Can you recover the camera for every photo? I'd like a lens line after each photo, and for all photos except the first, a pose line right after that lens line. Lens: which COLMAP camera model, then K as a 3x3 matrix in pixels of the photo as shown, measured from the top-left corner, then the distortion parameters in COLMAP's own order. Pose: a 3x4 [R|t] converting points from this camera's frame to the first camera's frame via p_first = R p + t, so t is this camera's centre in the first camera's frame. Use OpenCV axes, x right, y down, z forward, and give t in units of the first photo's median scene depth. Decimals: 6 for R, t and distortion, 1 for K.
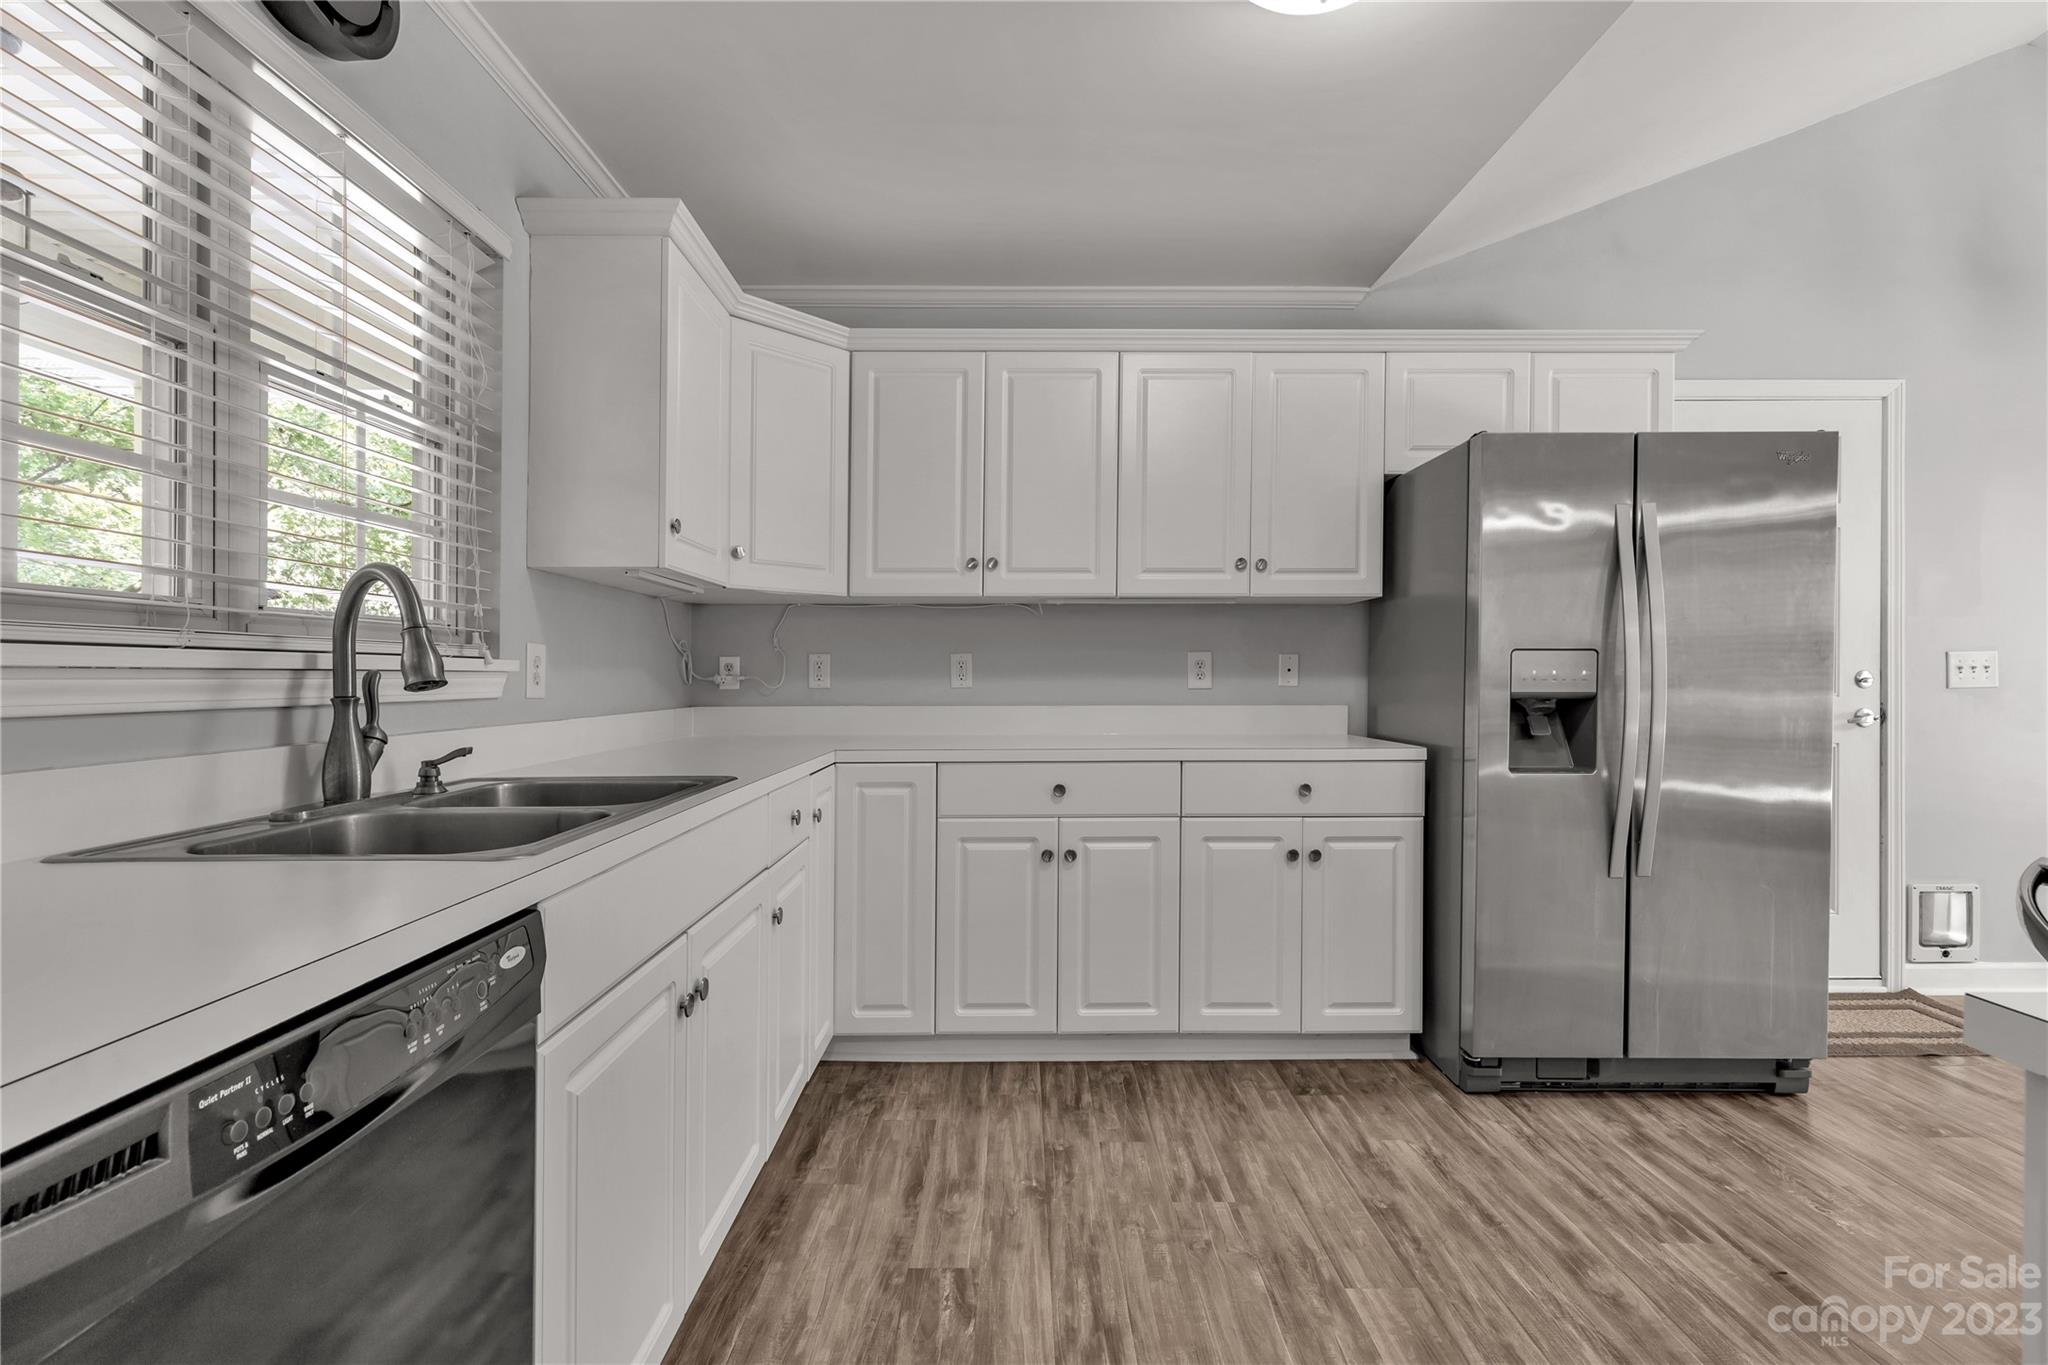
lens RADIAL K [[928.4, 0, 1021.6], [0, 928.4, 675.1], [0, 0, 1]] dist [0.021458, 0.000052]
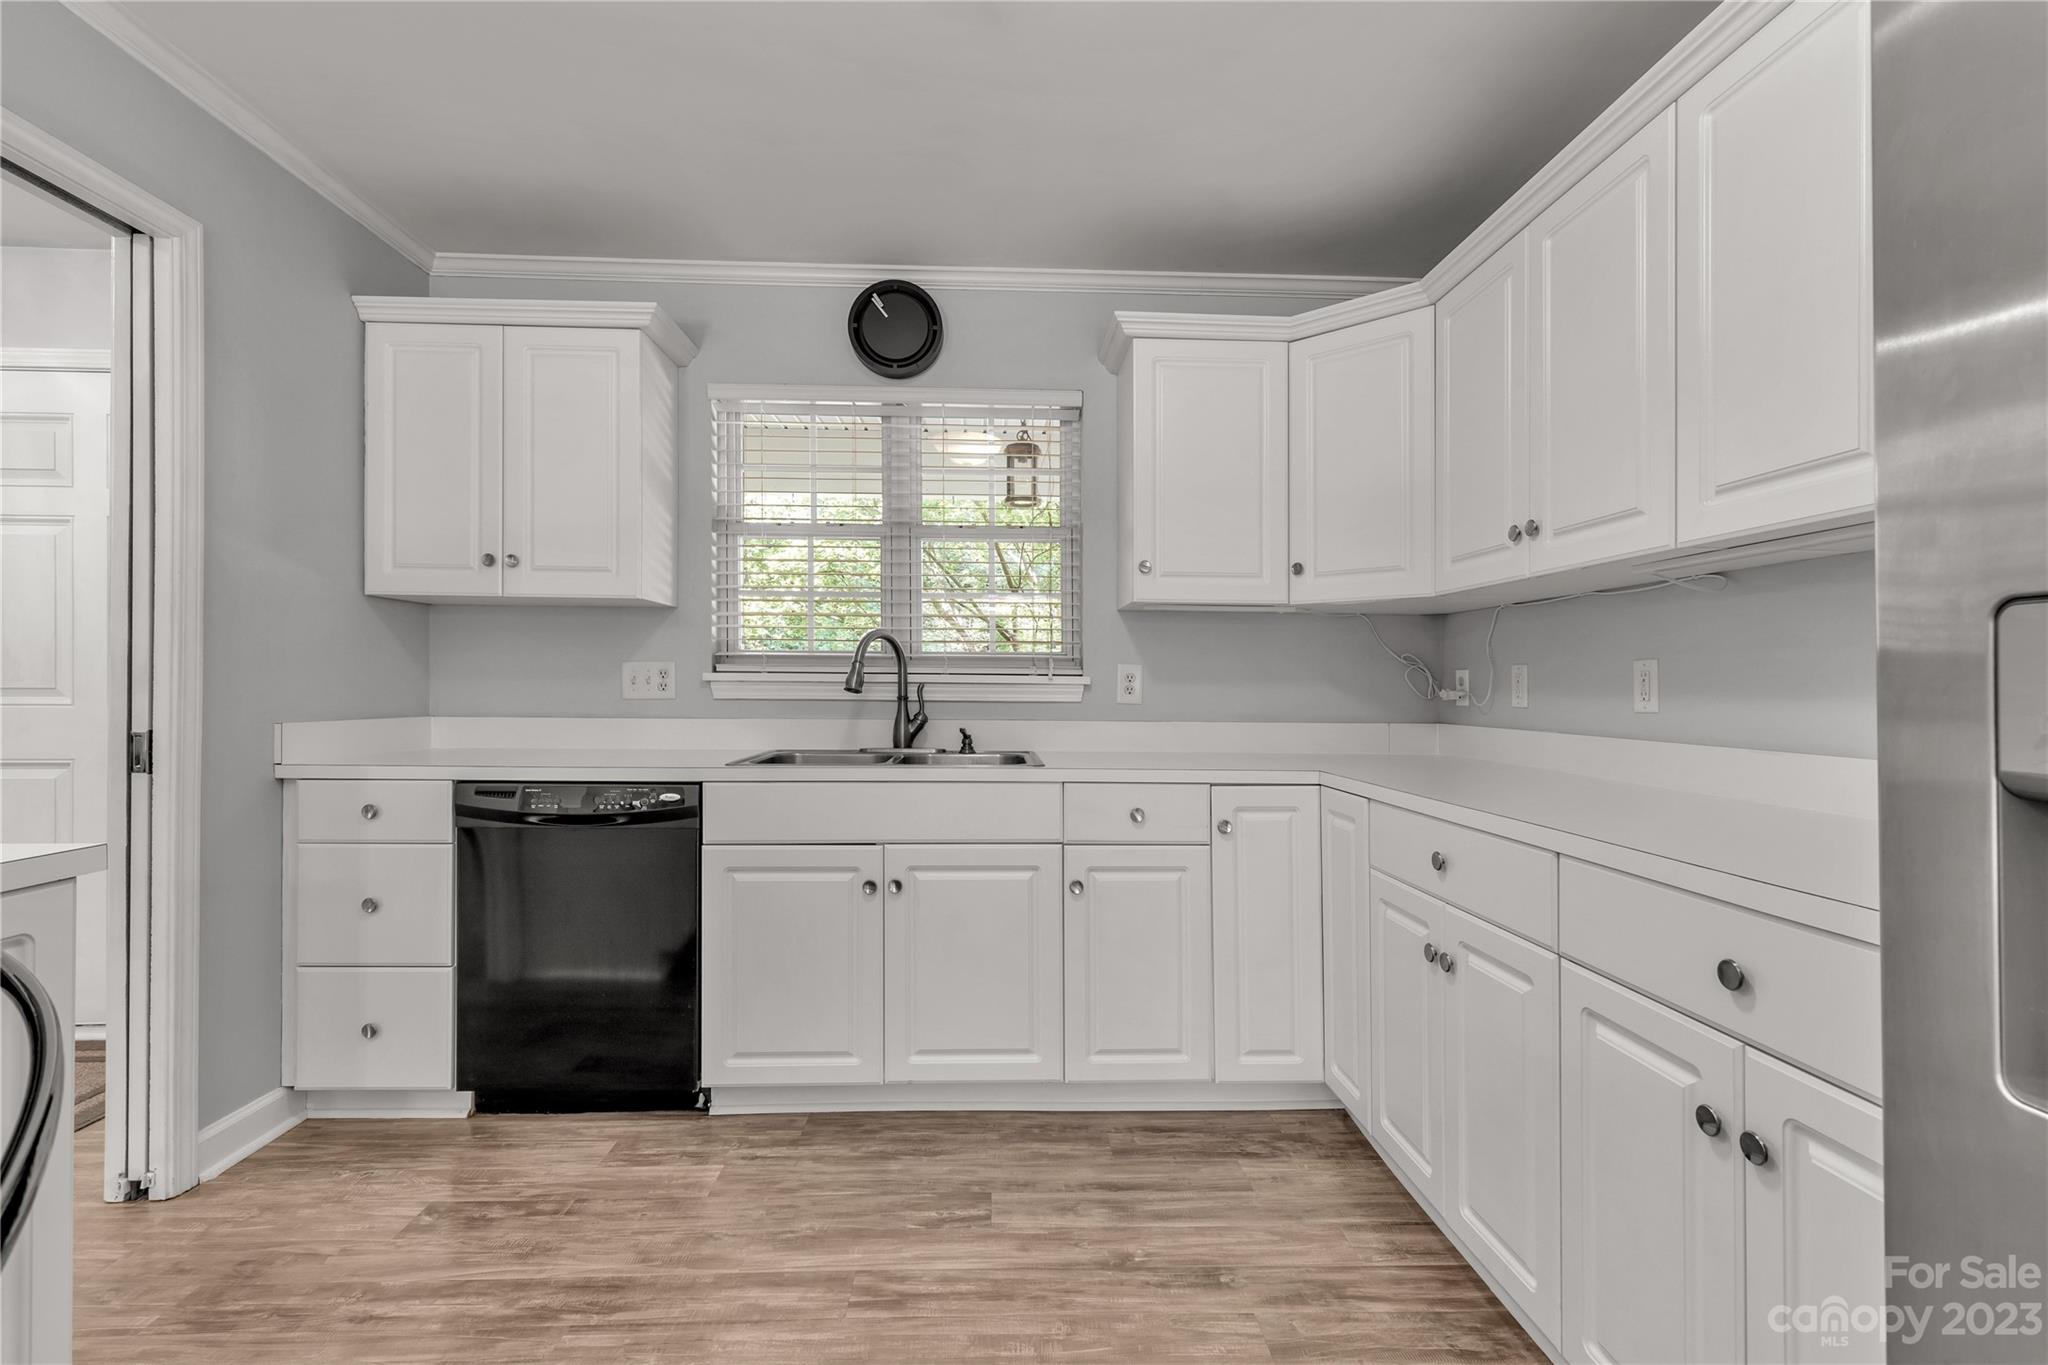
lens RADIAL K [[929.1, 0, 1031.1], [0, 929.1, 687.9], [0, 0, 1]] dist [0.000439, 0.000185]
pose [[0.034942, 0.003484, -0.999383, 0.903053], [-0.009994, 0.999945, 0.003137, -0.001844], [0.999339, 0.009878, 0.034975, 0.870232]]
